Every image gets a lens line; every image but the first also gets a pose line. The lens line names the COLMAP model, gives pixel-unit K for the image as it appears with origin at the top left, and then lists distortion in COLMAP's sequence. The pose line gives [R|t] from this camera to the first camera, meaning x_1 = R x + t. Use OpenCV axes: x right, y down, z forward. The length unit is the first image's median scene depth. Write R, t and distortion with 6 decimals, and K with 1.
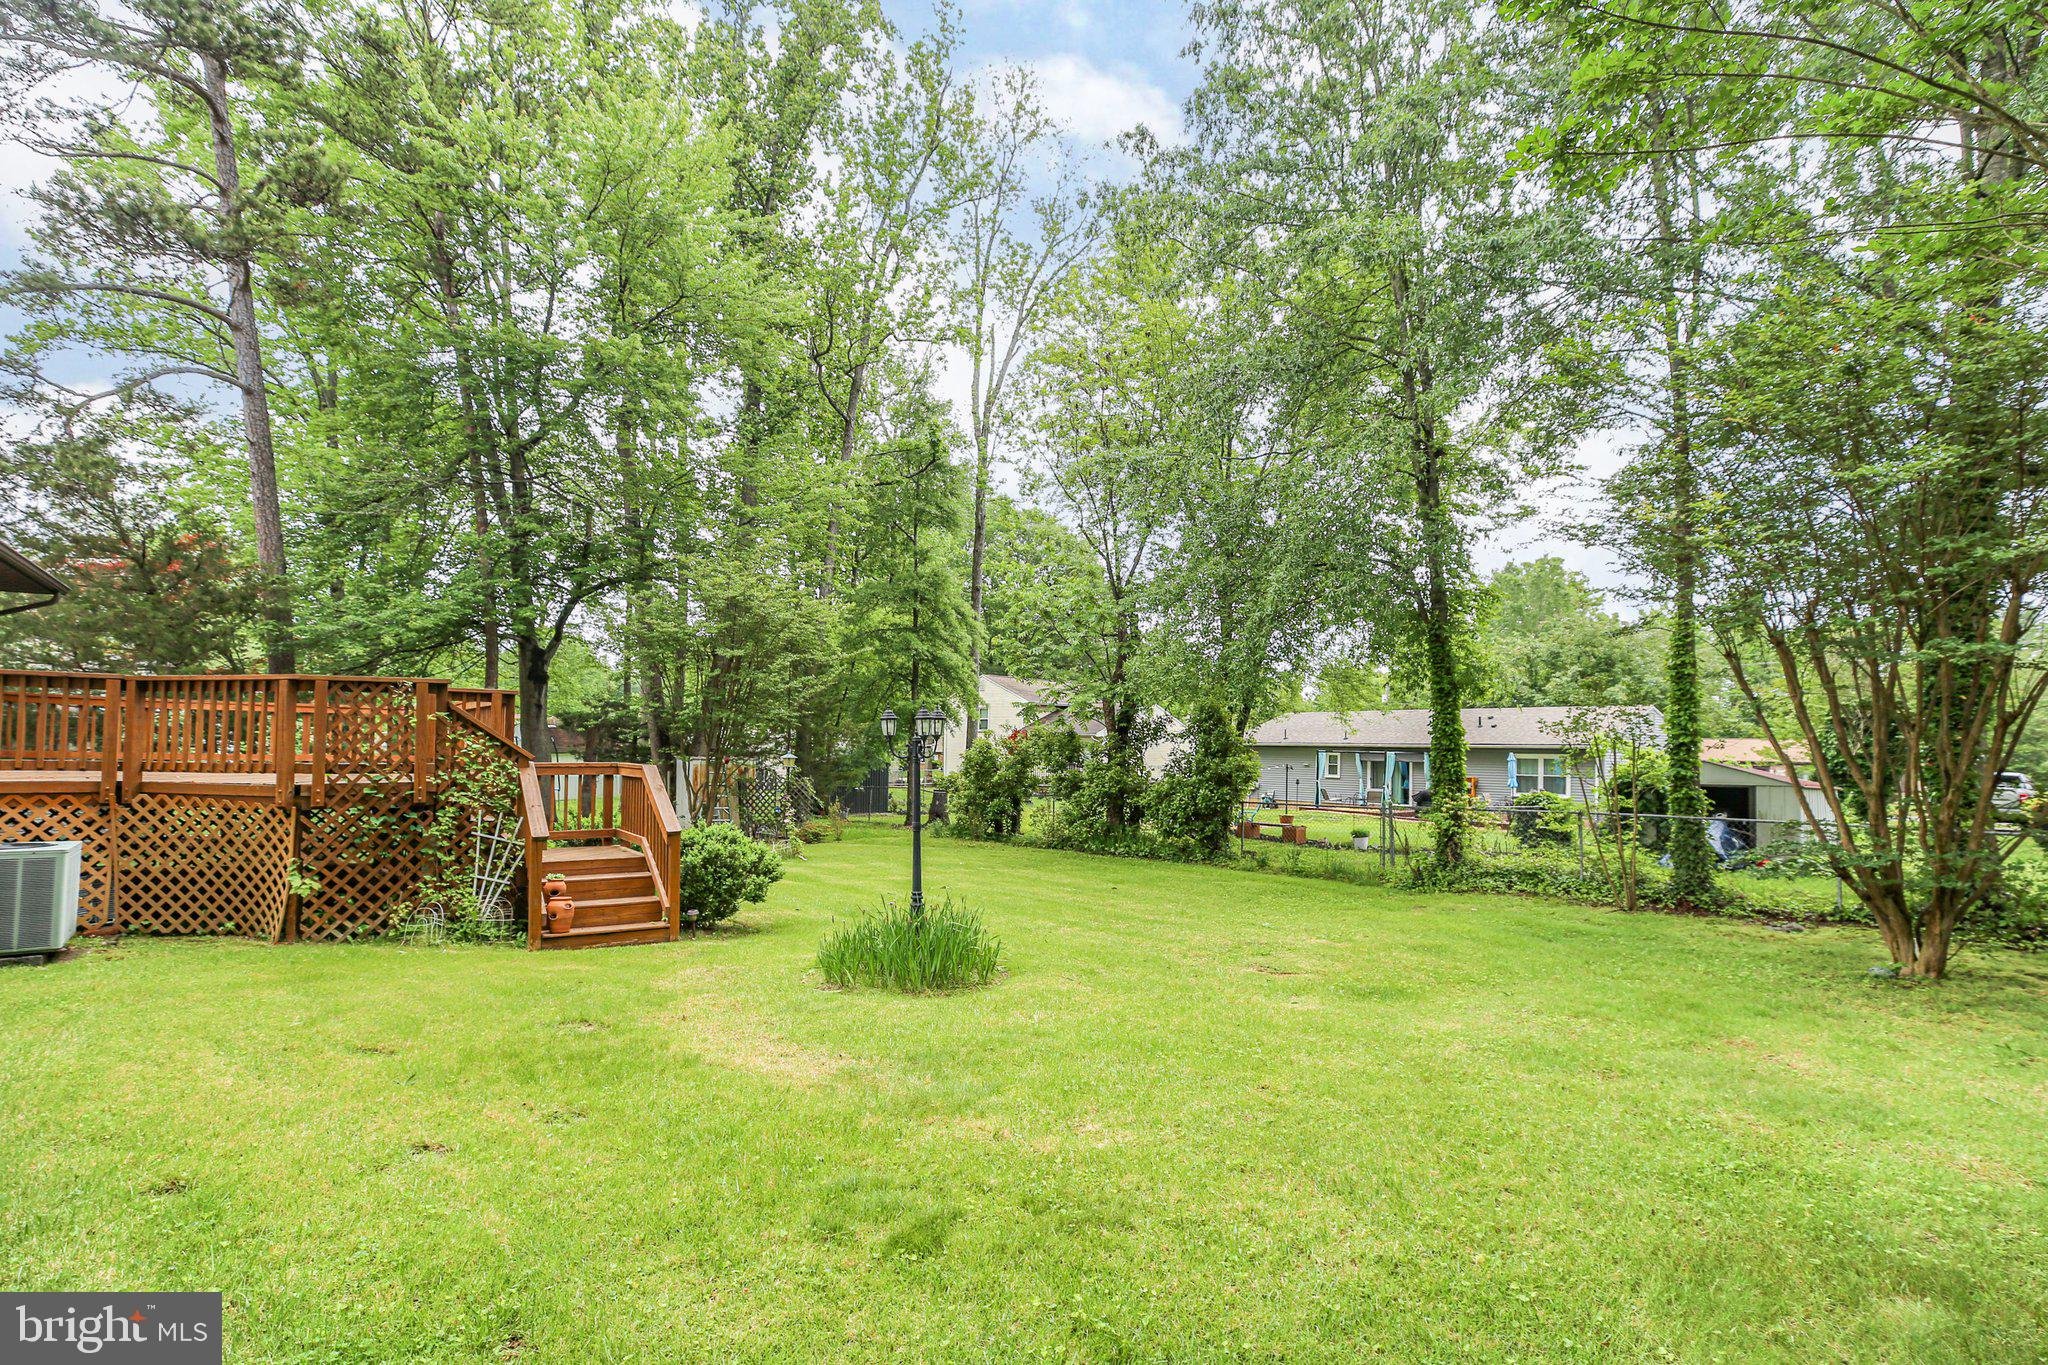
lens RADIAL K [[930.7, 0, 1031.9], [0, 930.7, 742.7], [0, 0, 1]] dist [-0.015680, 0.000096]
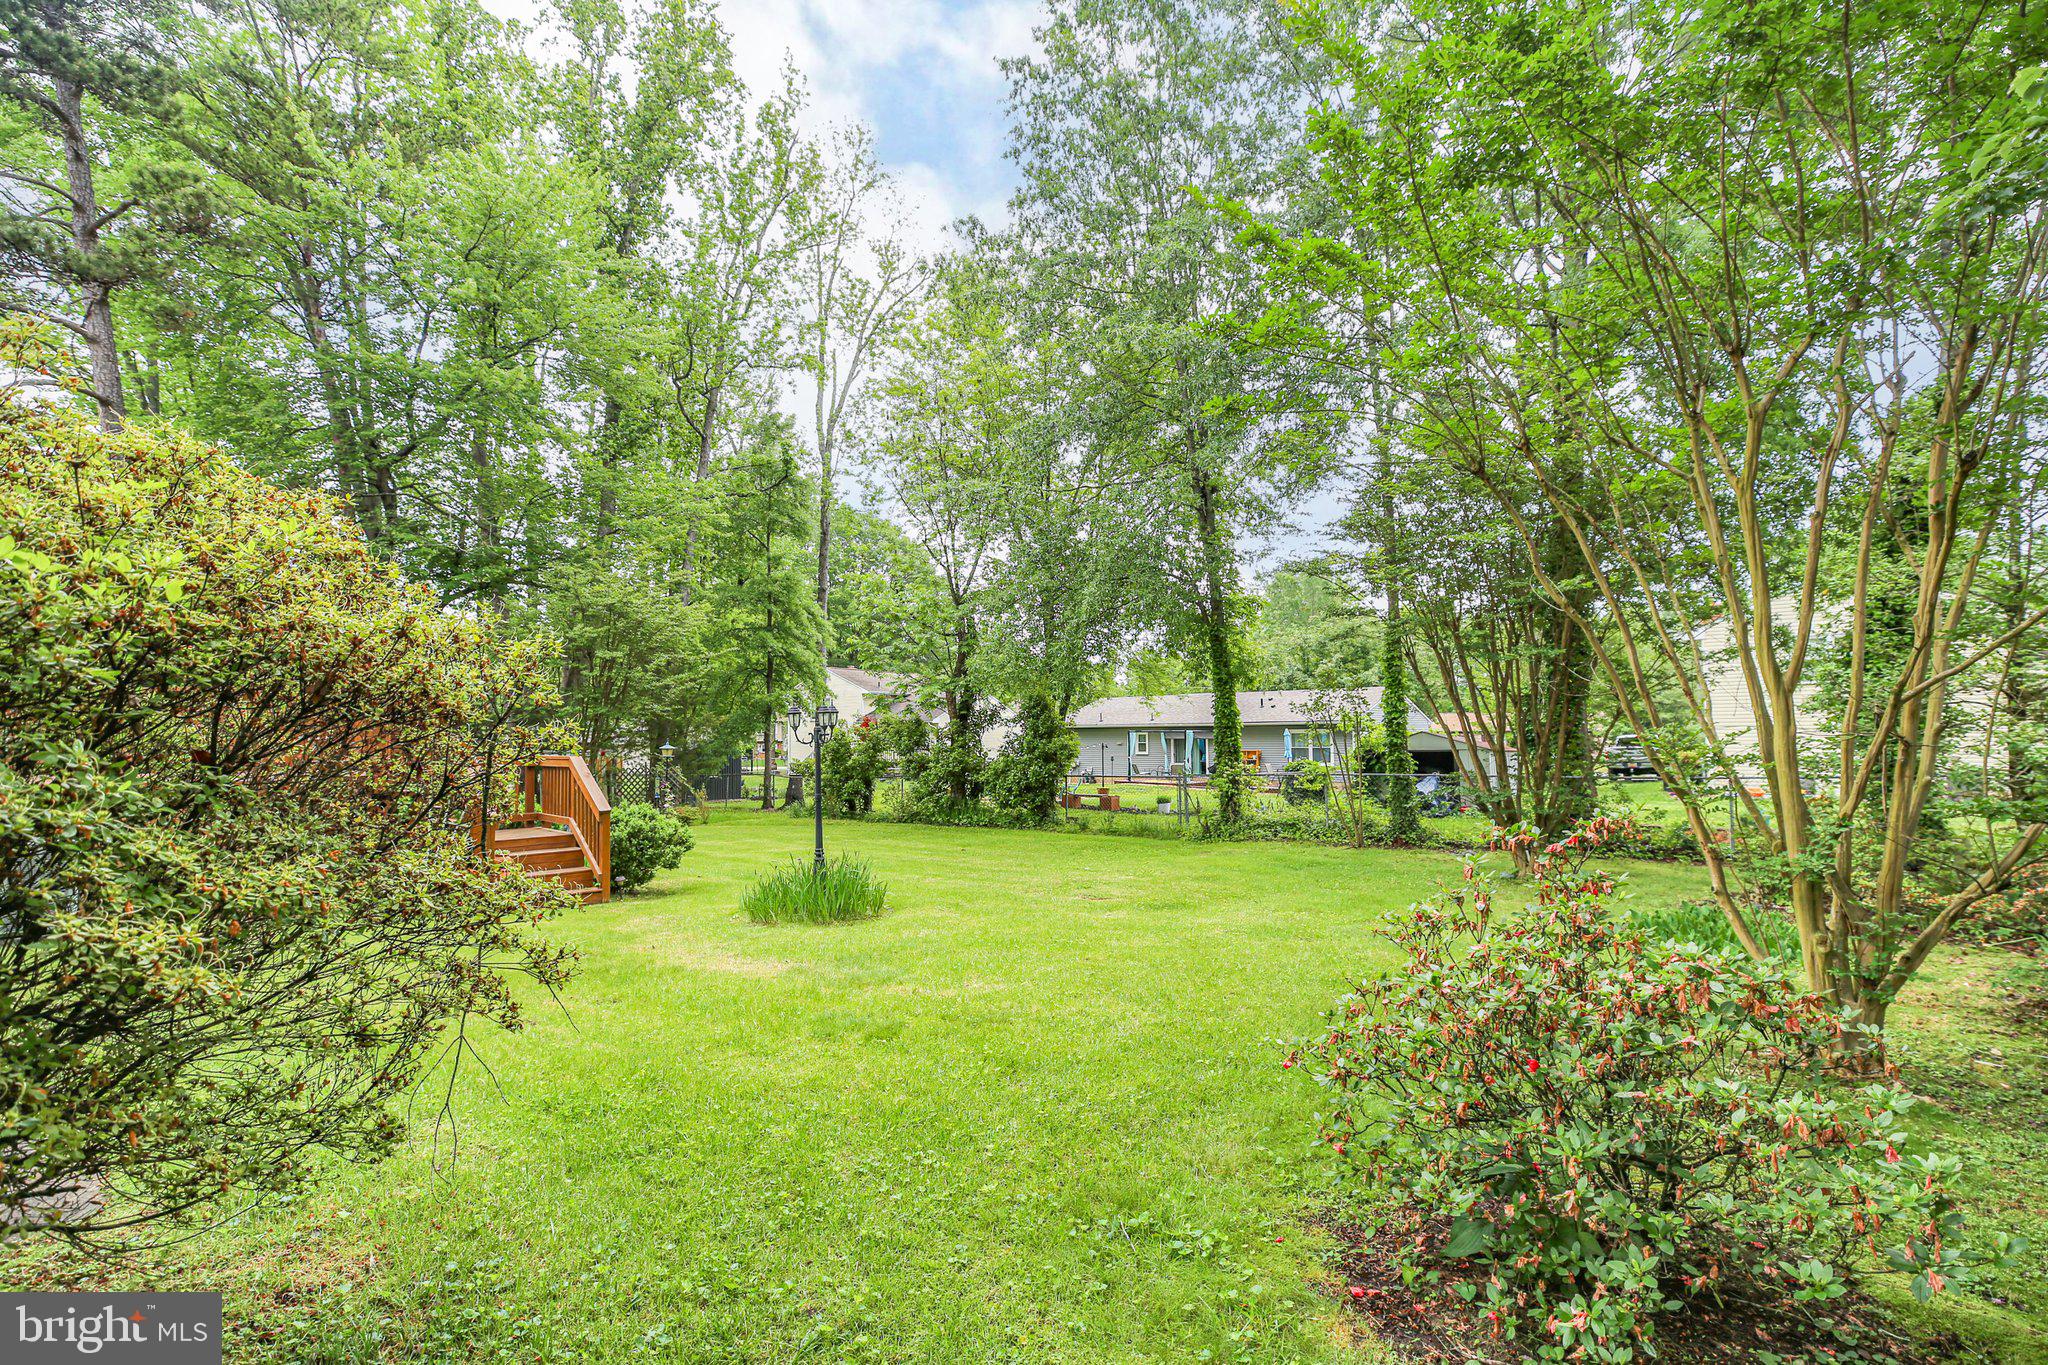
lens RADIAL K [[930.7, 0, 1031.9], [0, 930.7, 742.7], [0, 0, 1]] dist [-0.015680, 0.000096]
pose [[0.981775, -0.026404, 0.188203, -0.037282], [0.023477, 0.999567, 0.017764, -0.000138], [-0.188590, -0.013022, 0.981970, -0.151289]]
